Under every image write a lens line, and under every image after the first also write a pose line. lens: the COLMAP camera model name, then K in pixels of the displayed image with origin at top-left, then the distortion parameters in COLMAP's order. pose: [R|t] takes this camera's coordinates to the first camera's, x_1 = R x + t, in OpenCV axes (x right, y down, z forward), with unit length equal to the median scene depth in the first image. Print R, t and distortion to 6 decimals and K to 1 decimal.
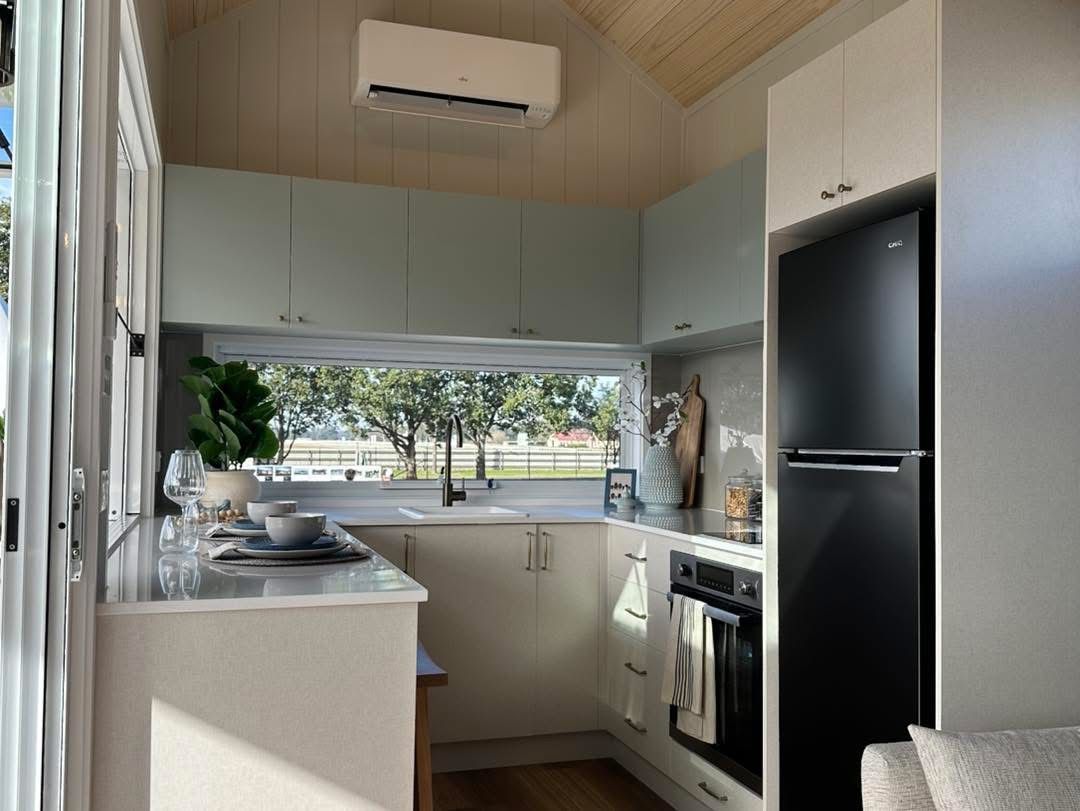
lens RADIAL K [[994.5, 0, 552.2], [0, 994.5, 414.6], [0, 0, 1]] dist [0.044575, 0.000000]
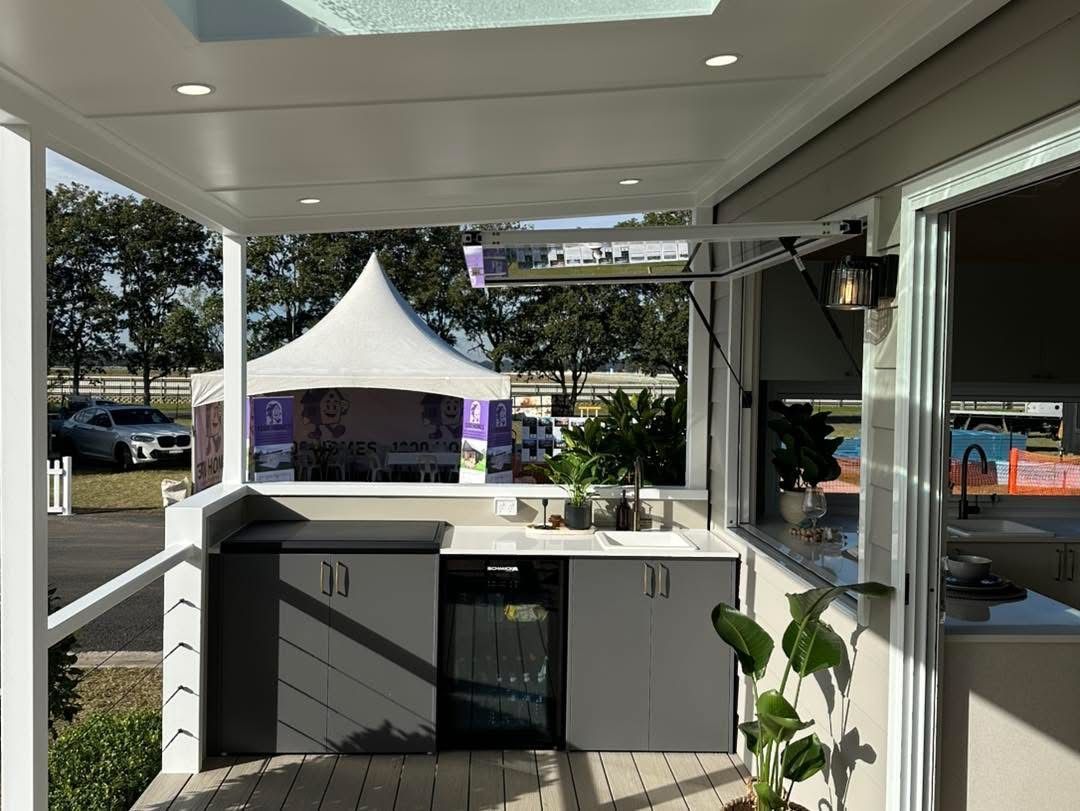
lens RADIAL K [[994.5, 0, 534.6], [0, 994.5, 397.6], [0, 0, 1]] dist [0.044575, 0.000000]
pose [[0.960584, 0.008645, -0.277854, -0.281429], [0.005992, 0.998640, 0.051785, -0.128312], [0.277924, -0.051409, 0.959226, -0.335952]]
